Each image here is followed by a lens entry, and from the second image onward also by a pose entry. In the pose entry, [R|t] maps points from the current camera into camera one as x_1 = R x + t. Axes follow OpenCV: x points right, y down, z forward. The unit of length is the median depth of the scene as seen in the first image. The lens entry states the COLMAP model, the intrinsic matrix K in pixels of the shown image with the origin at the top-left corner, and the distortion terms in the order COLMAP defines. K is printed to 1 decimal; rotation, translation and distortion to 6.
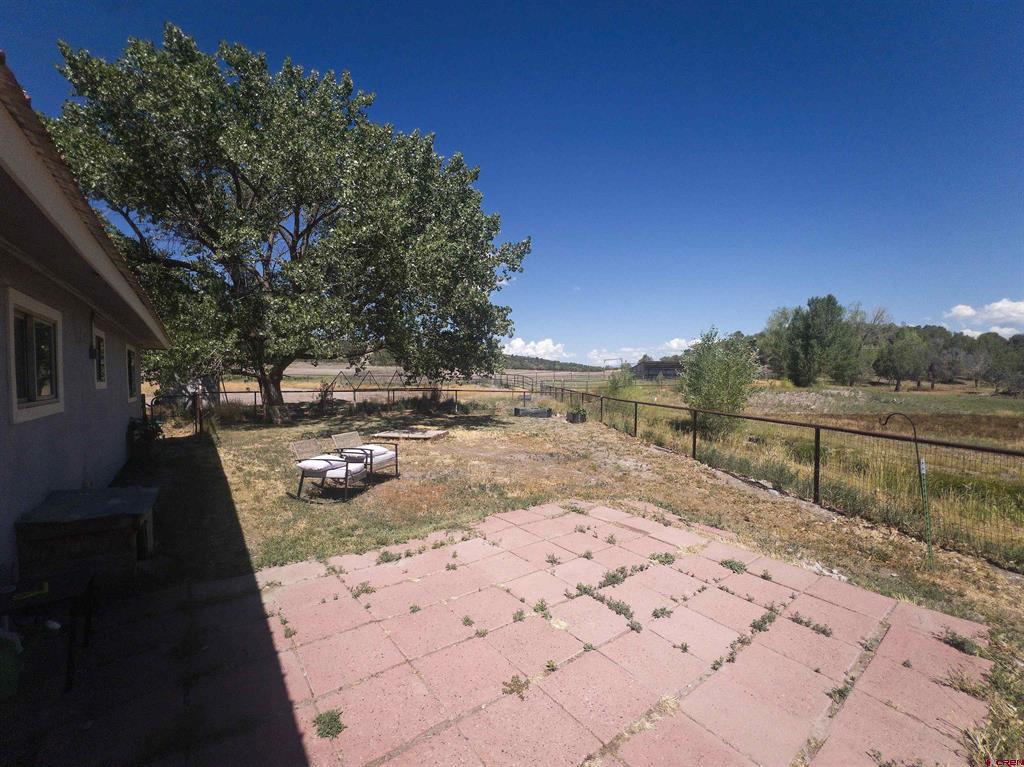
lens RADIAL K [[412.9, 0, 516.0], [0, 412.9, 390.5], [0, 0, 1]] dist [-0.012141, 0.000987]
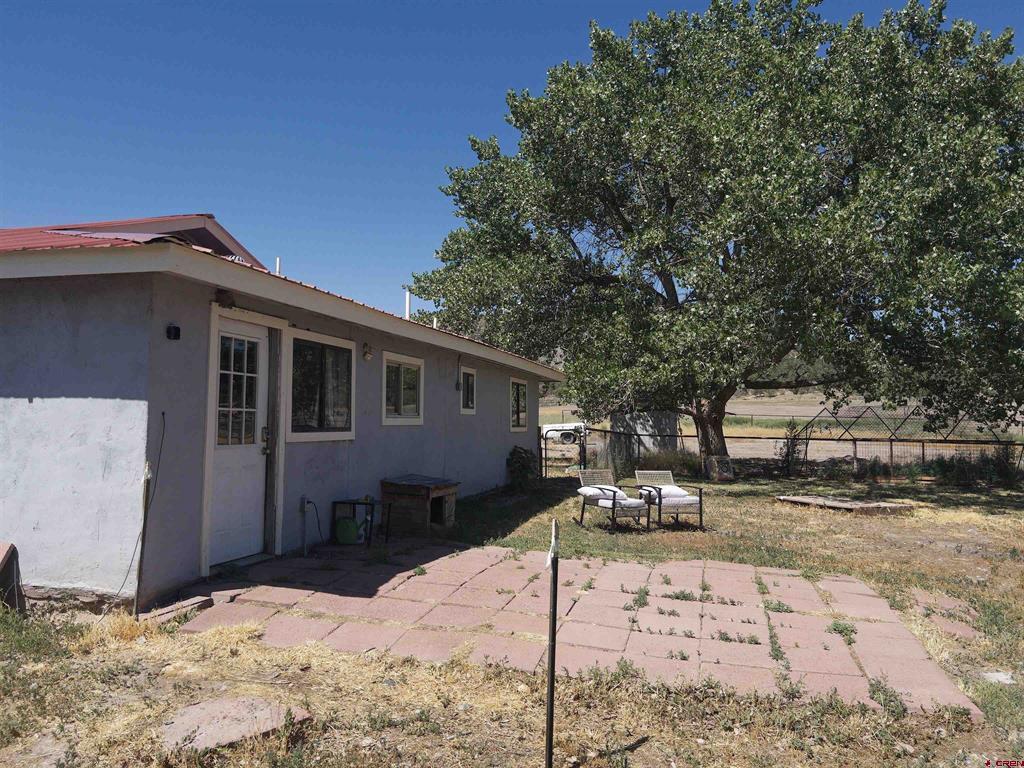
lens RADIAL K [[774.7, 0, 512.5], [0, 774.7, 379.9], [0, 0, 1]] dist [0.035269, -0.033020]
pose [[0.607580, -0.033222, -0.793563, 0.284769], [-0.038078, 0.996758, -0.070883, 0.015626], [0.793345, 0.073284, 0.604345, -0.098852]]
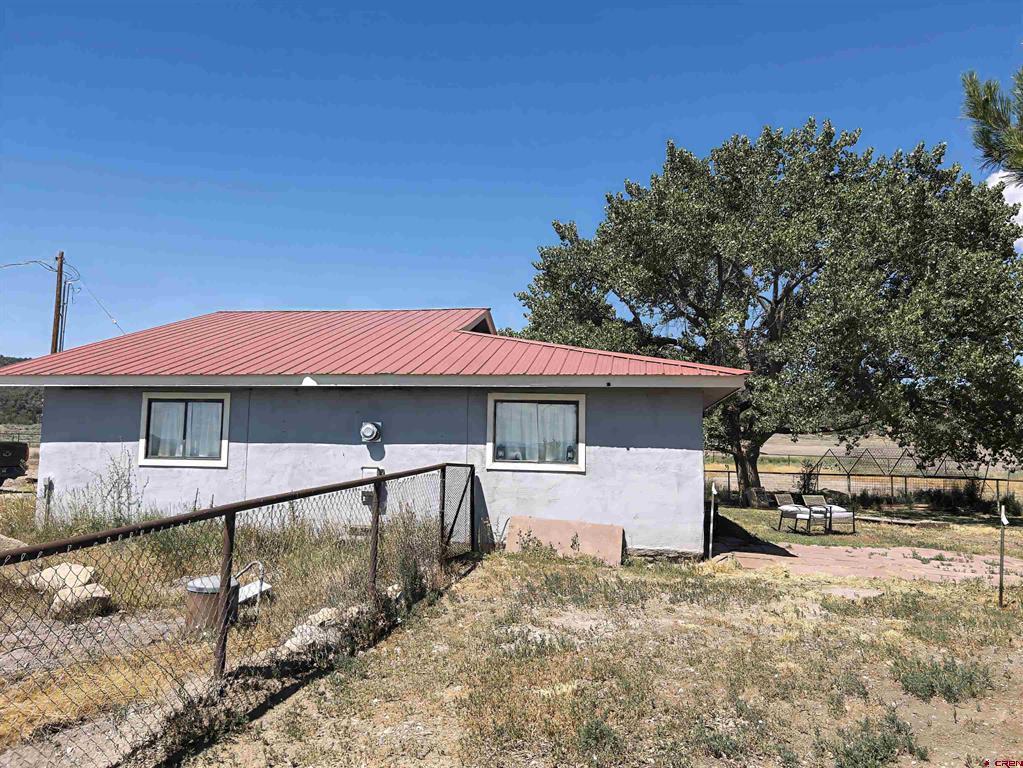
lens RADIAL K [[774.0, 0, 521.5], [0, 774.0, 385.8], [0, 0, 1]] dist [0.035269, -0.033020]
pose [[0.697506, -0.050152, -0.714822, 0.278173], [-0.043965, 0.992673, -0.112546, 0.031241], [0.715229, 0.109929, 0.690191, -0.540457]]
